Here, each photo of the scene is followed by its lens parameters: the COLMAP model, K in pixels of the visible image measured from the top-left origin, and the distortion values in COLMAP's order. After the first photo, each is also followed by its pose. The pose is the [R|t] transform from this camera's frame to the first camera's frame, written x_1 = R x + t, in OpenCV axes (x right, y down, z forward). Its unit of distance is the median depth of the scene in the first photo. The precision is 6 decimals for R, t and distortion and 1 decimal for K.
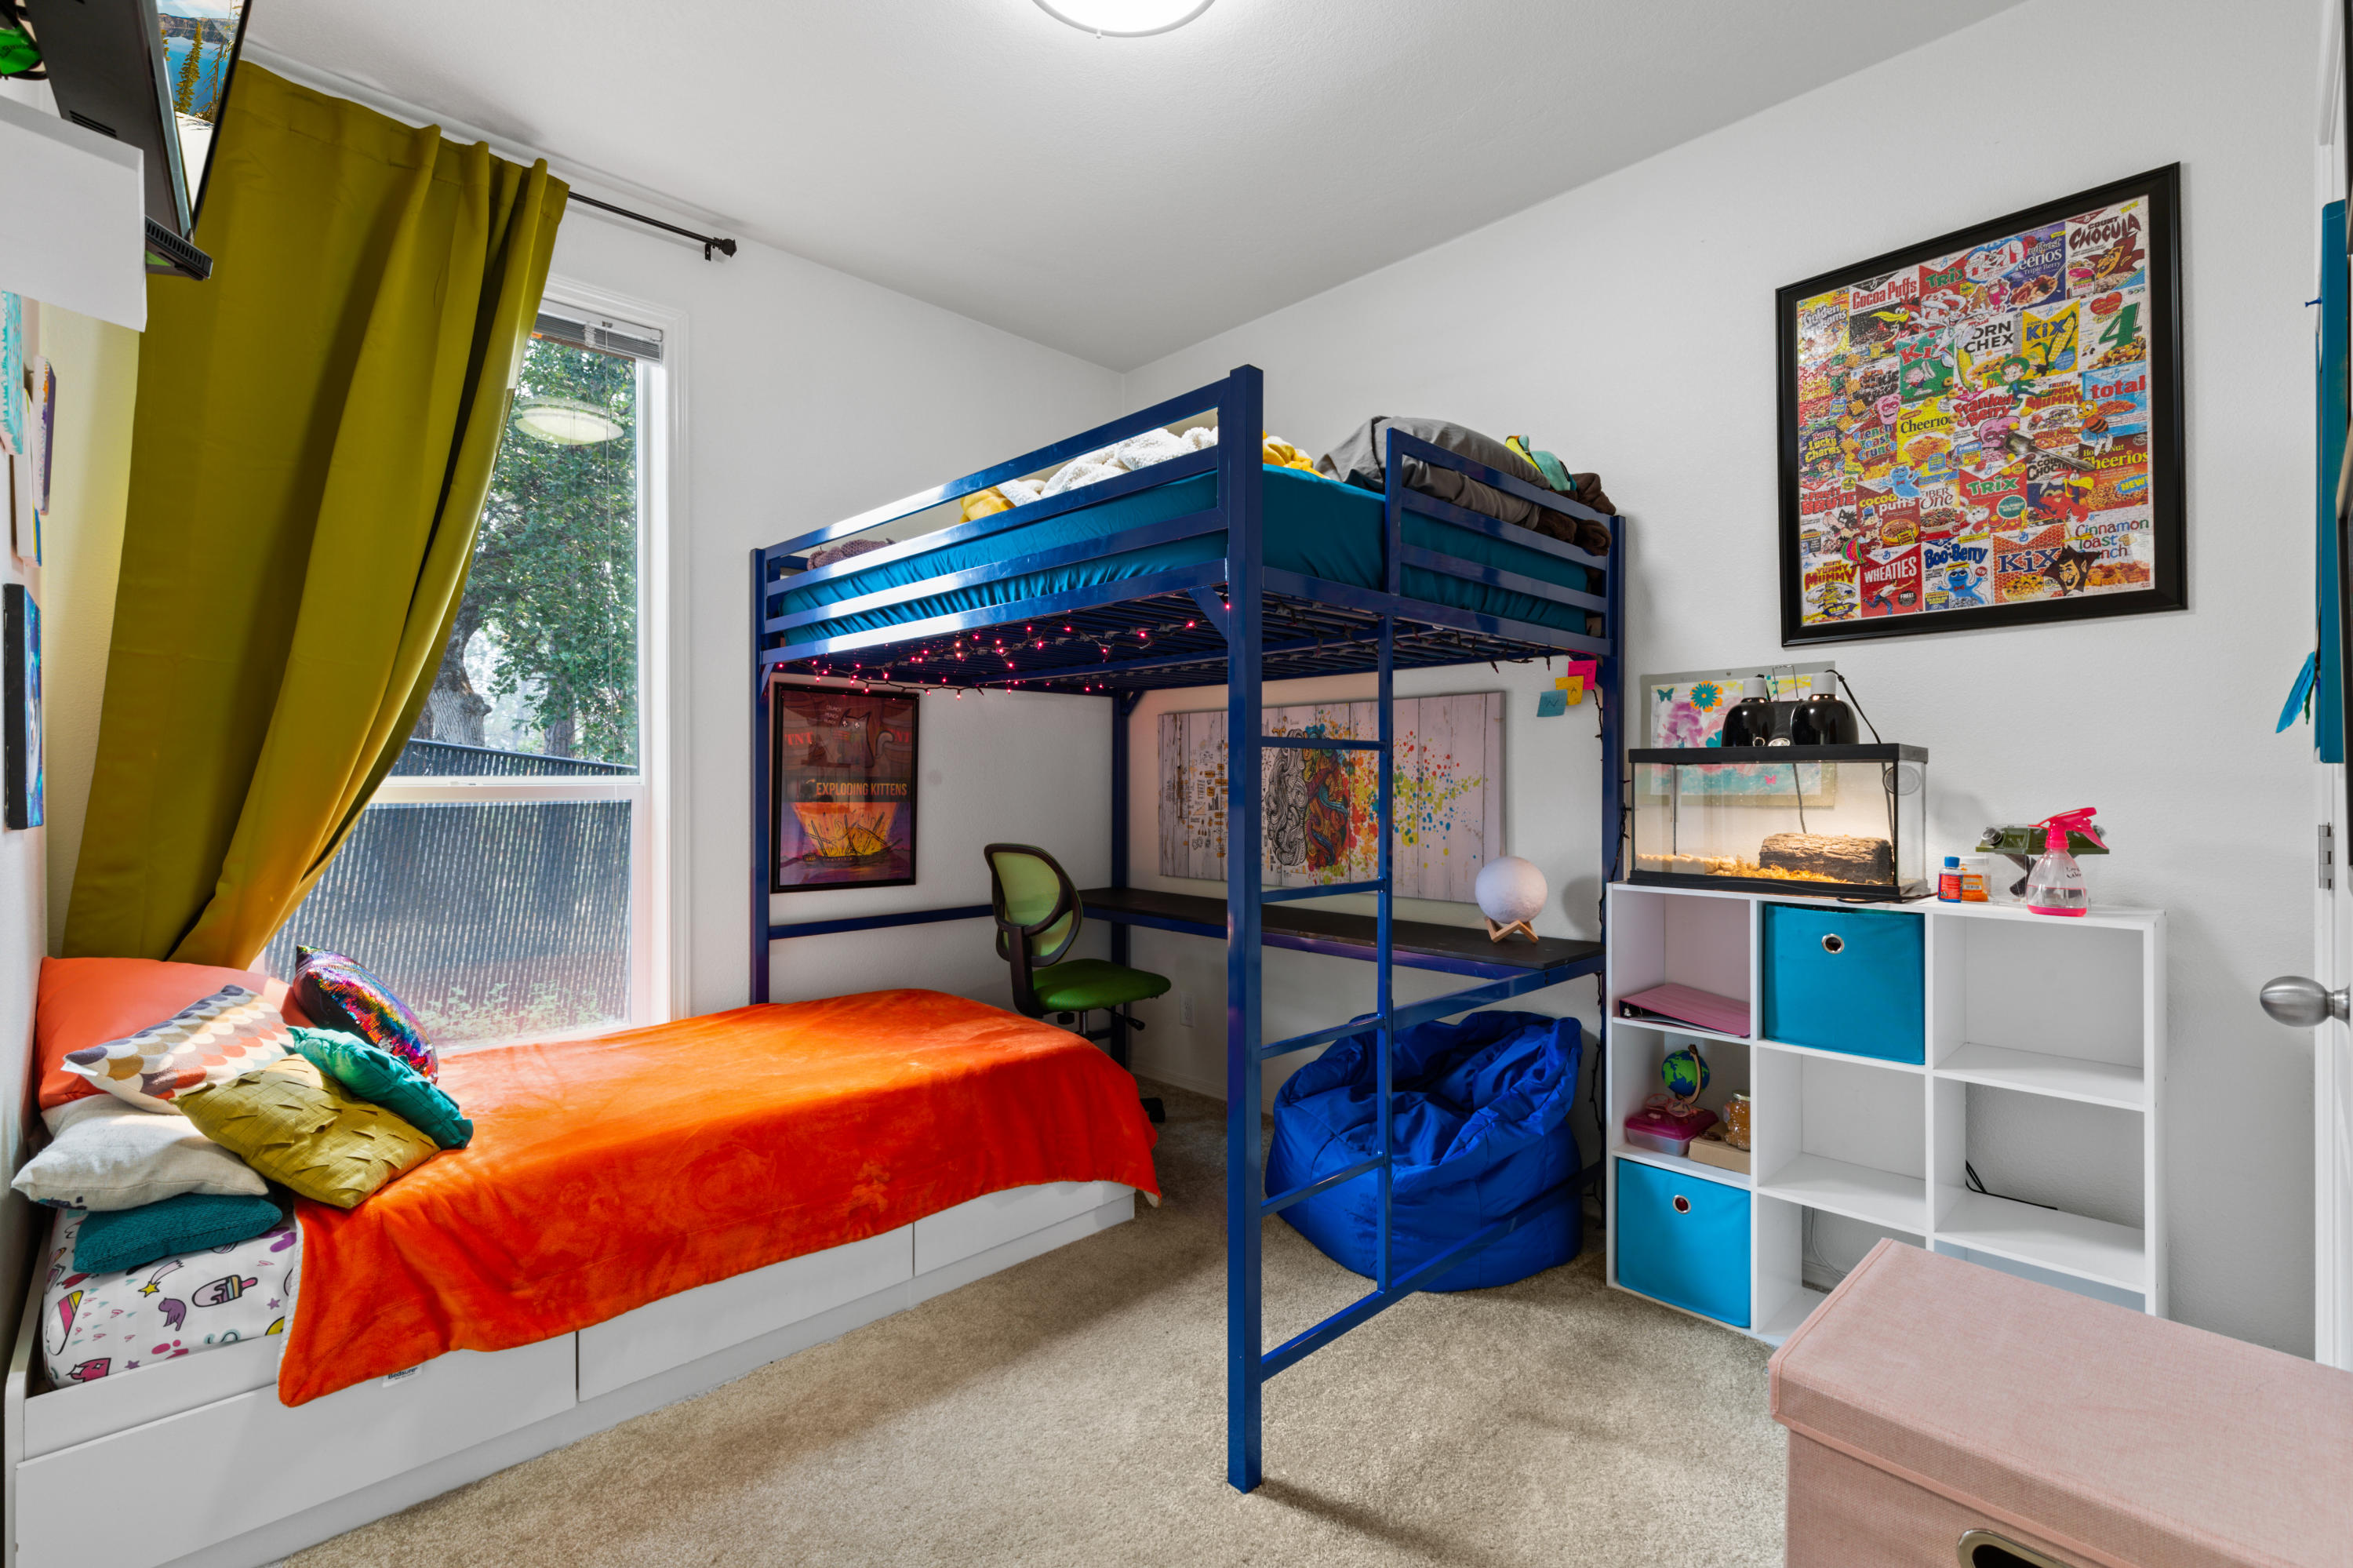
lens RADIAL K [[1044.9, 0, 1185.5], [0, 1044.9, 776.9], [0, 0, 1]] dist [0.006672, -0.000739]
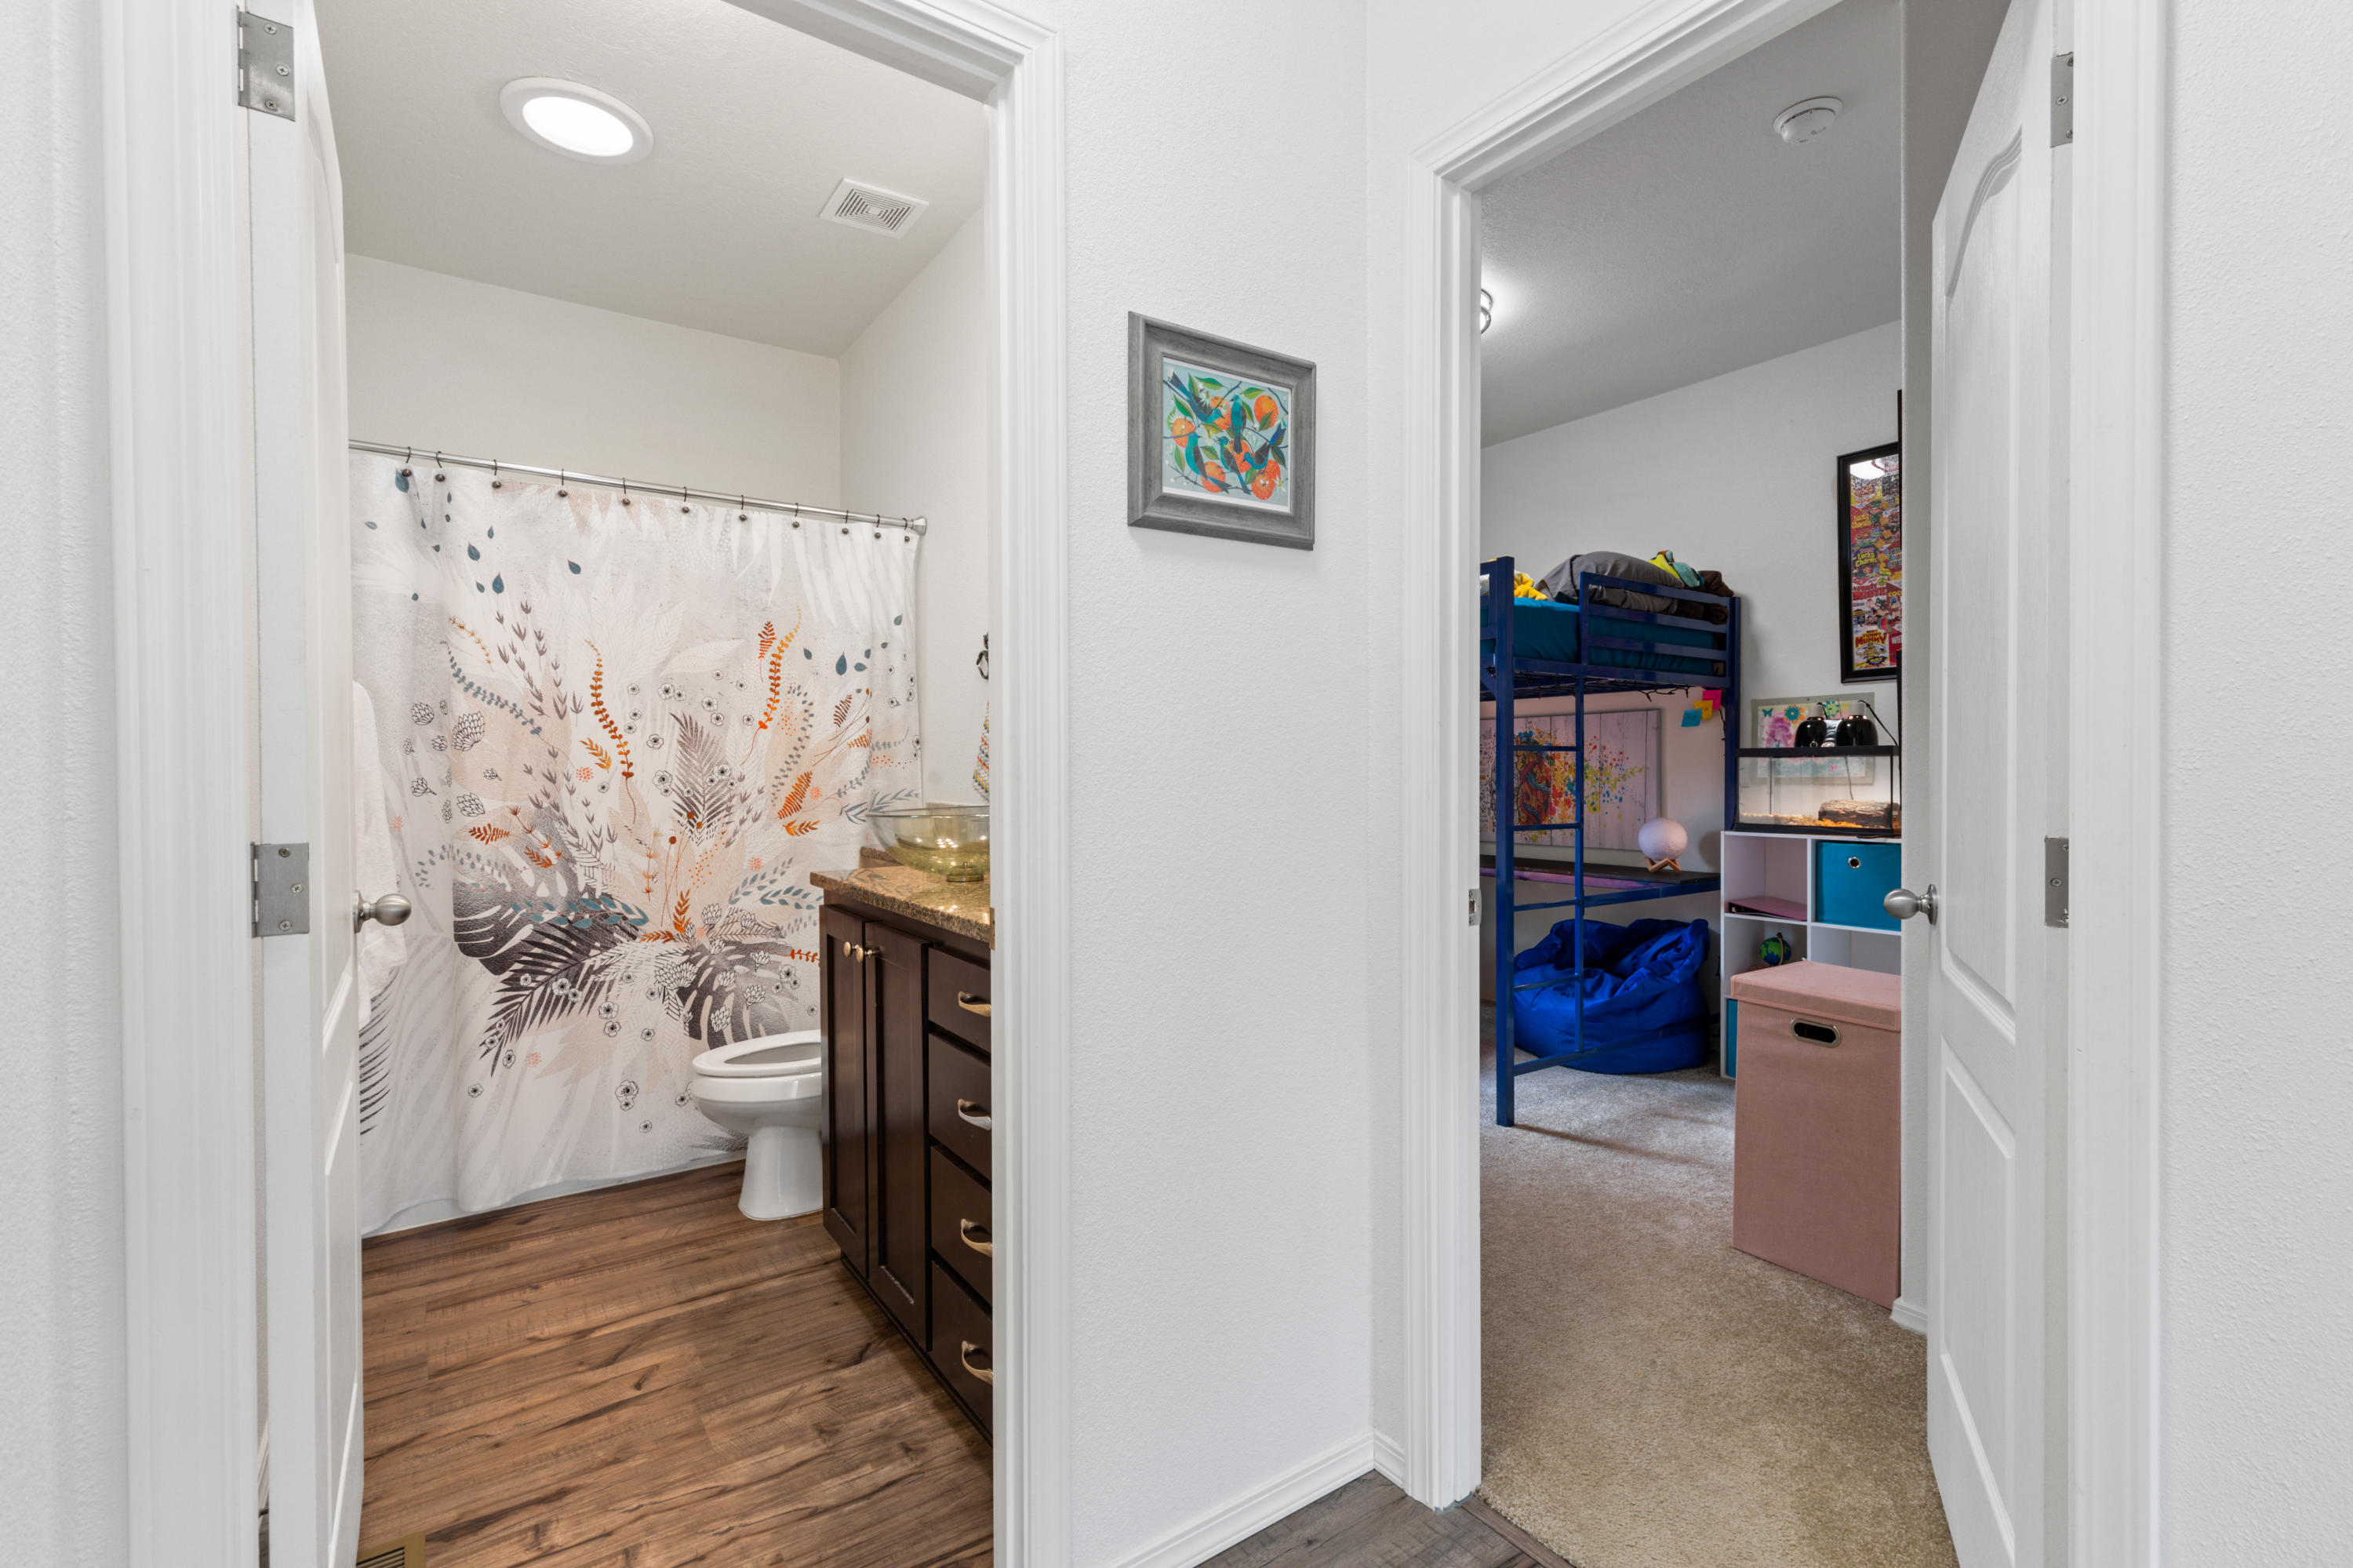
lens RADIAL K [[1044.9, 0, 1185.5], [0, 1044.9, 776.9], [0, 0, 1]] dist [0.006672, -0.000739]
pose [[0.987089, -0.002314, -0.160154, -0.157852], [0.003364, 0.999975, 0.006285, 0.004213], [0.160135, -0.006742, 0.987072, -0.735684]]
